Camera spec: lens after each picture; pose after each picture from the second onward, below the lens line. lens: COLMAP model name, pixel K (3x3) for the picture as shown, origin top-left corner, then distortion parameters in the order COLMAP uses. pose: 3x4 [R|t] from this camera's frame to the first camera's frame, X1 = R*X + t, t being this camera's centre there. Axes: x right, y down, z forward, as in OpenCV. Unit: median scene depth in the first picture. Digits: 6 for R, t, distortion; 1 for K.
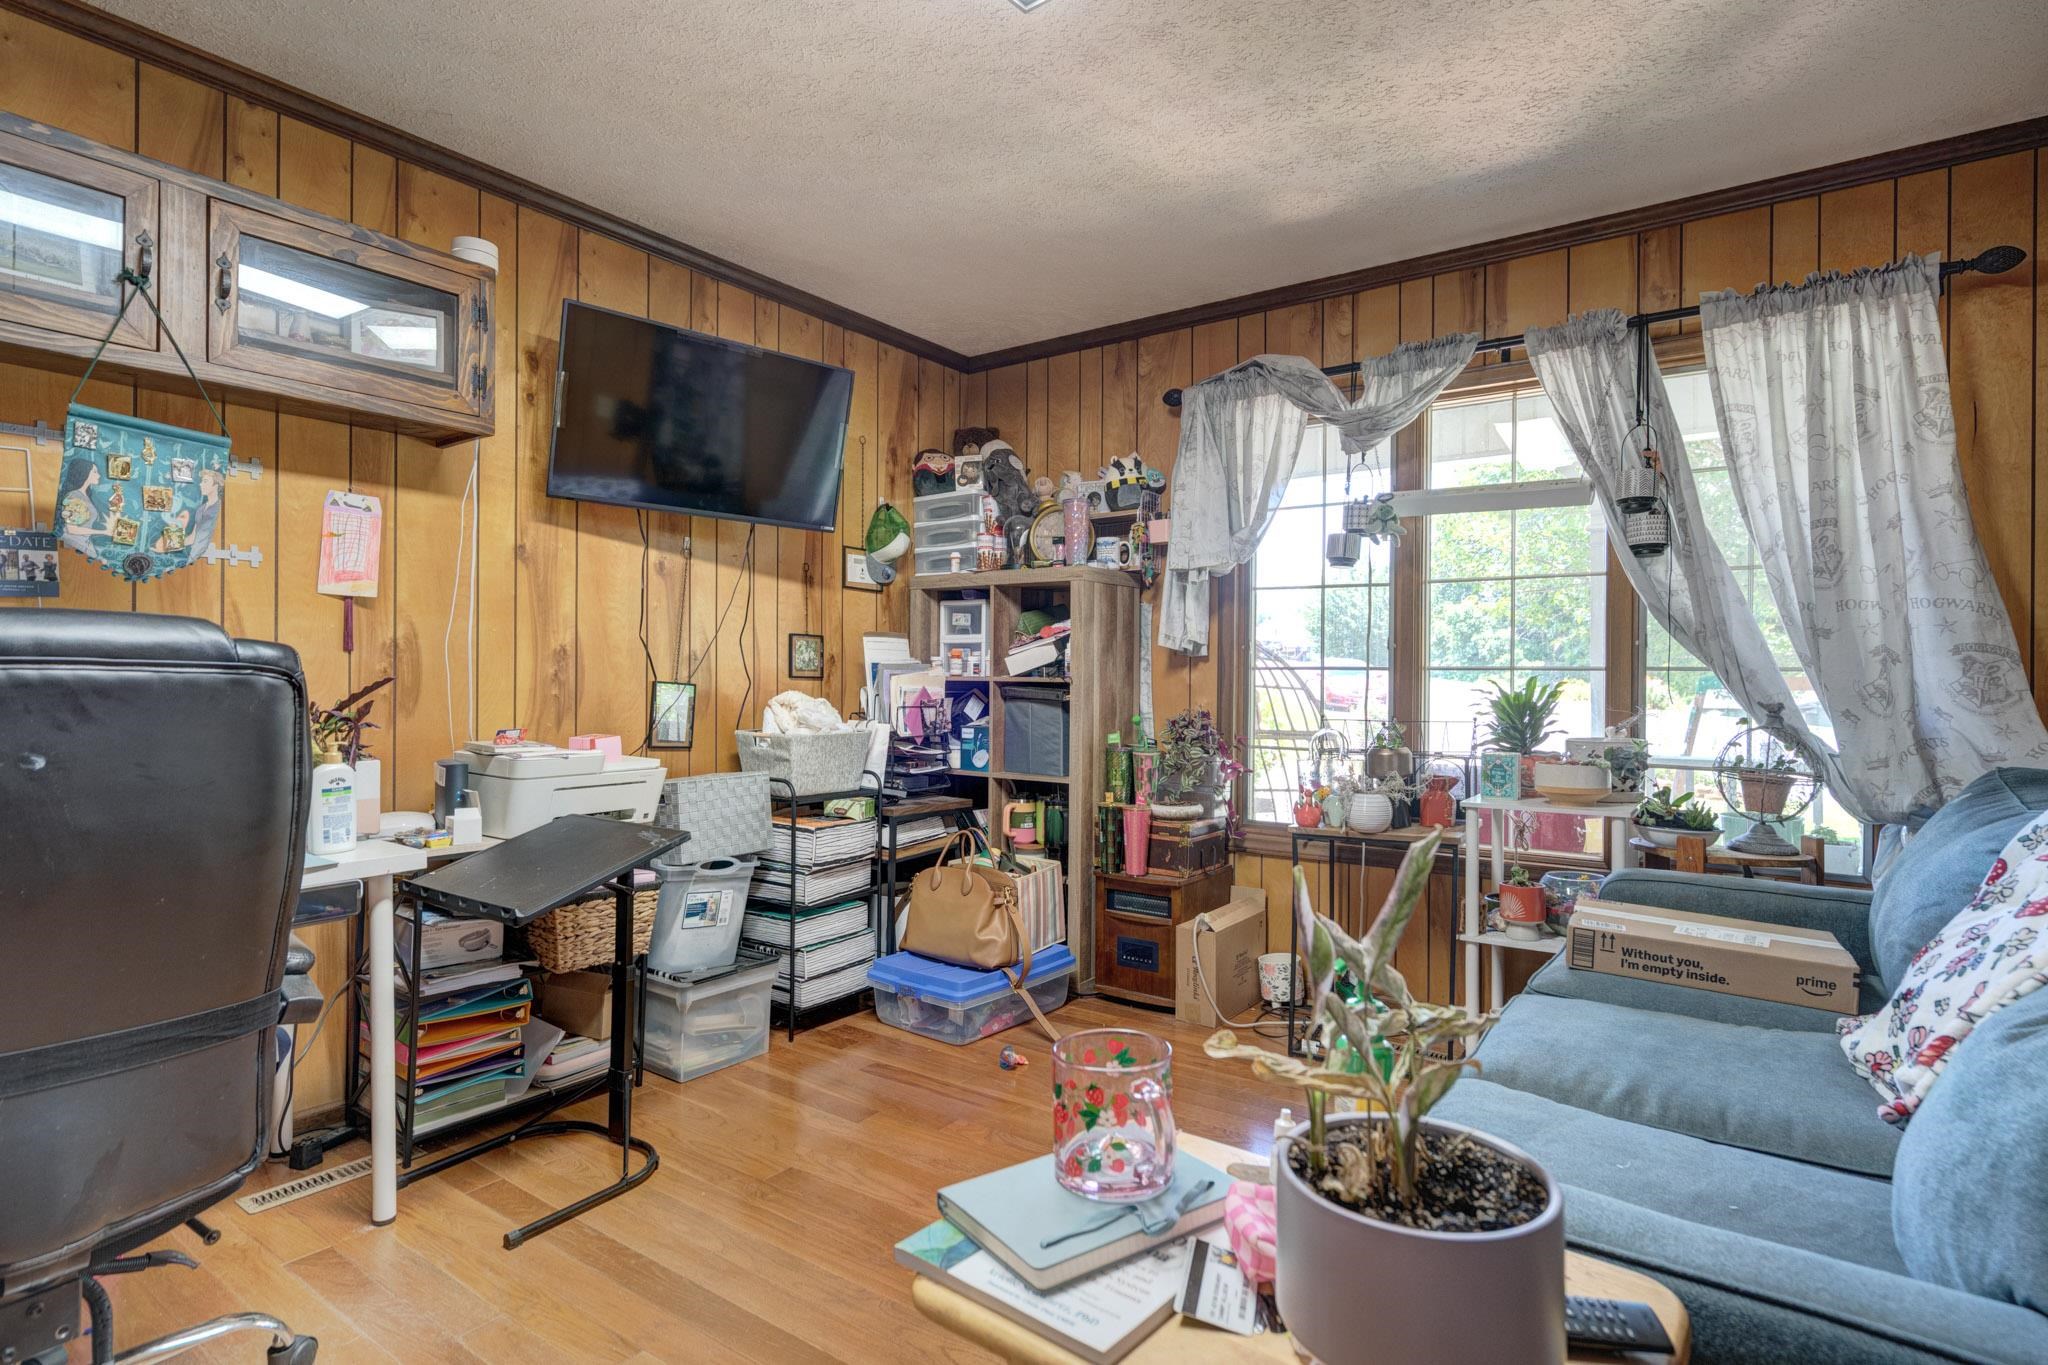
lens RADIAL K [[1053.1, 0, 1025.7], [0, 1053.1, 675.0], [0, 0, 1]] dist [-0.002004, -0.001324]
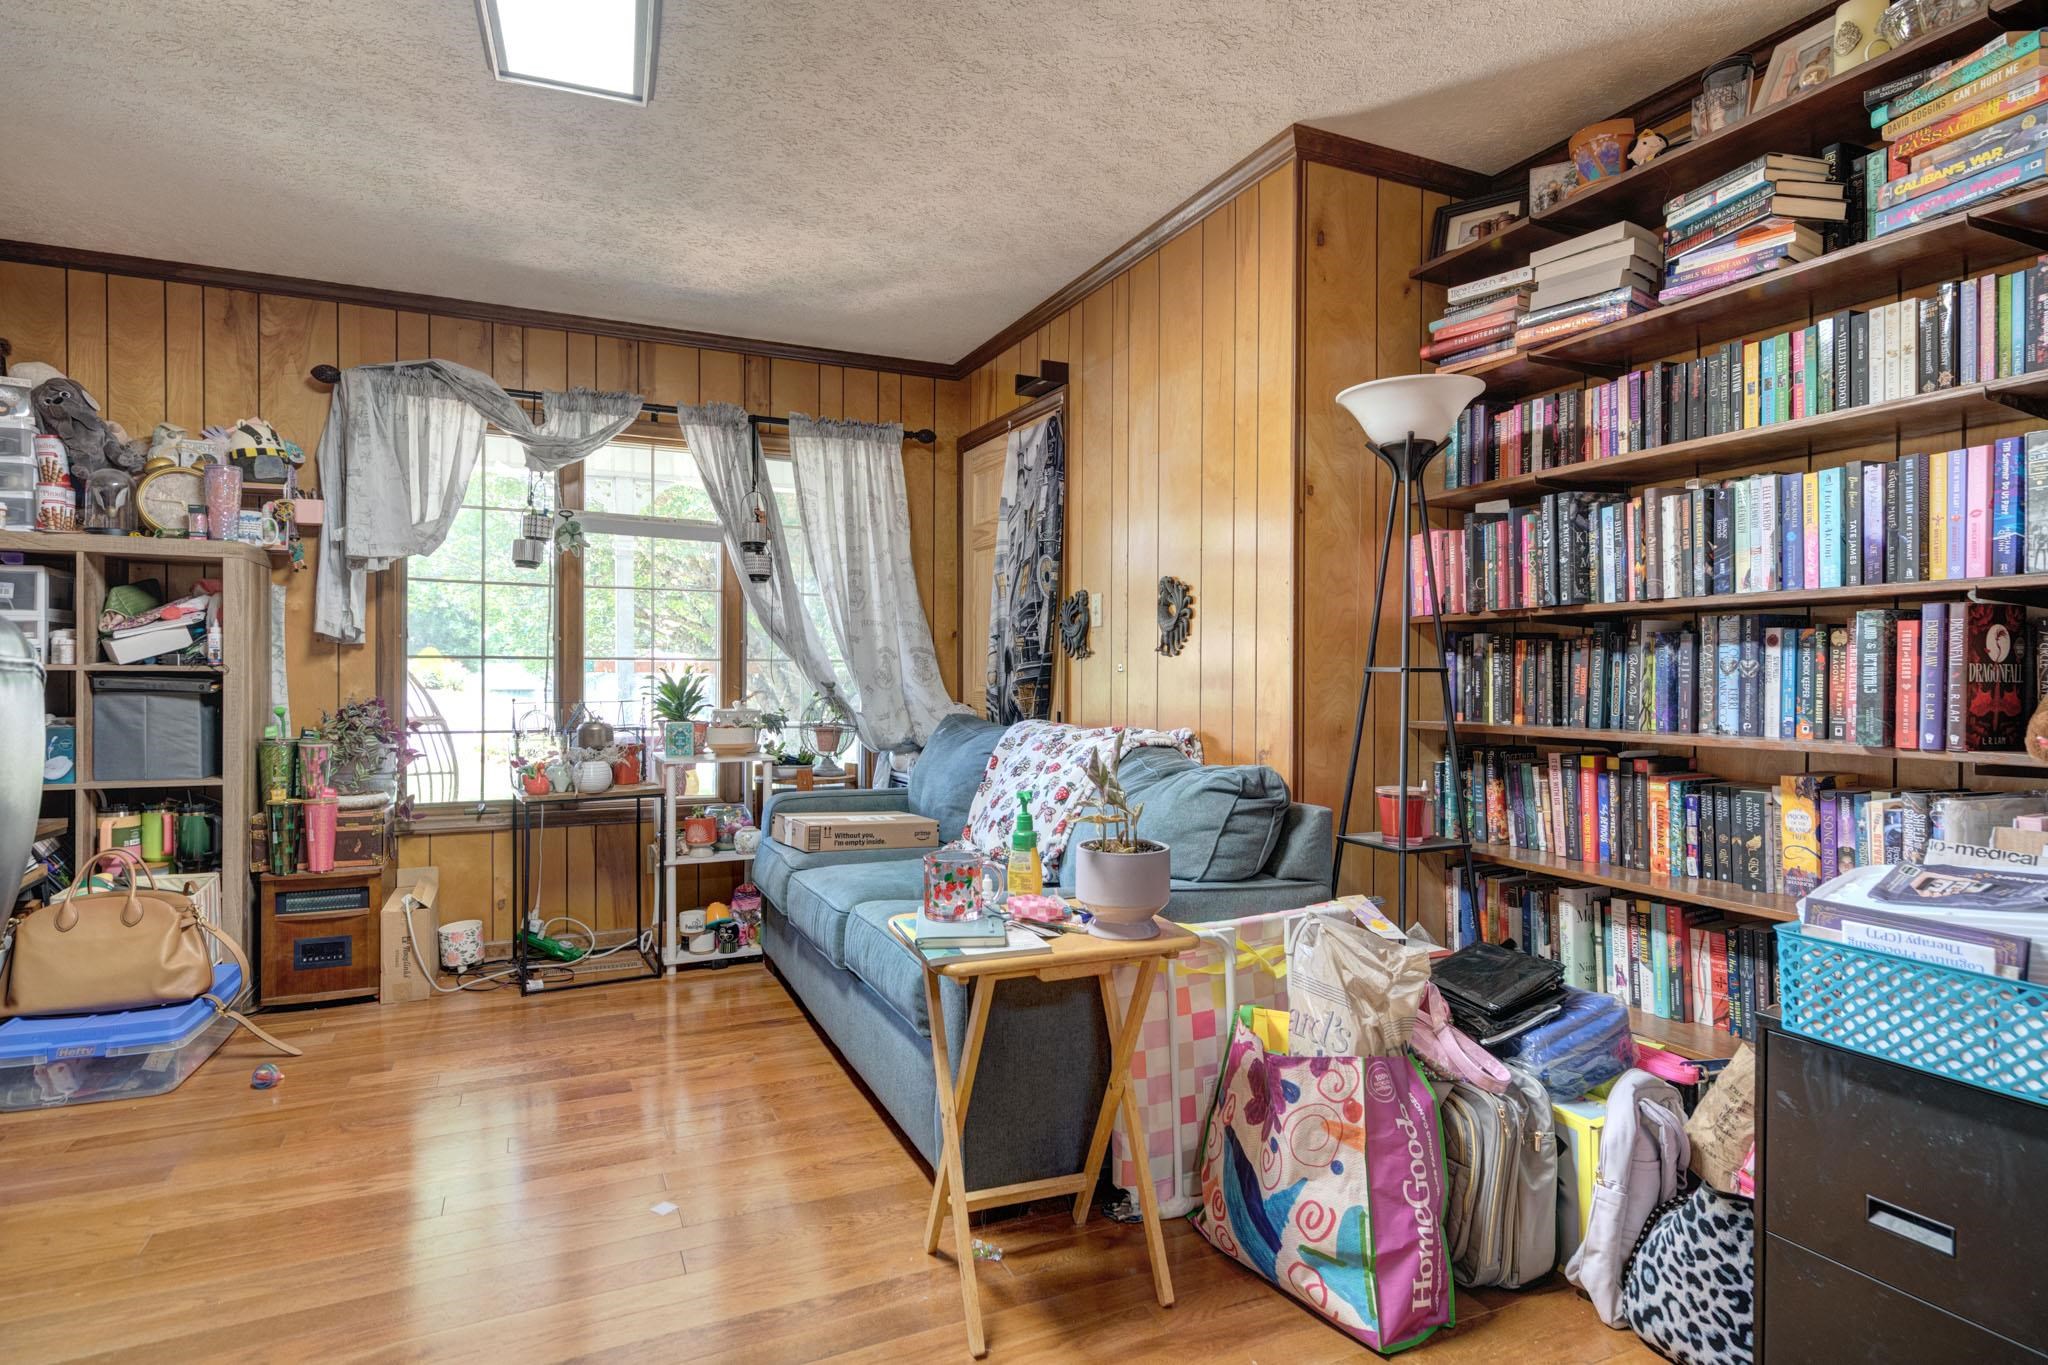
lens RADIAL K [[1053.1, 0, 1034.1], [0, 1053.1, 677.7], [0, 0, 1]] dist [-0.002004, -0.001324]
pose [[0.482254, -0.012132, 0.875948, -0.434314], [-0.006145, 0.999833, 0.017232, -0.007916], [-0.876010, -0.013693, 0.482098, -0.033486]]
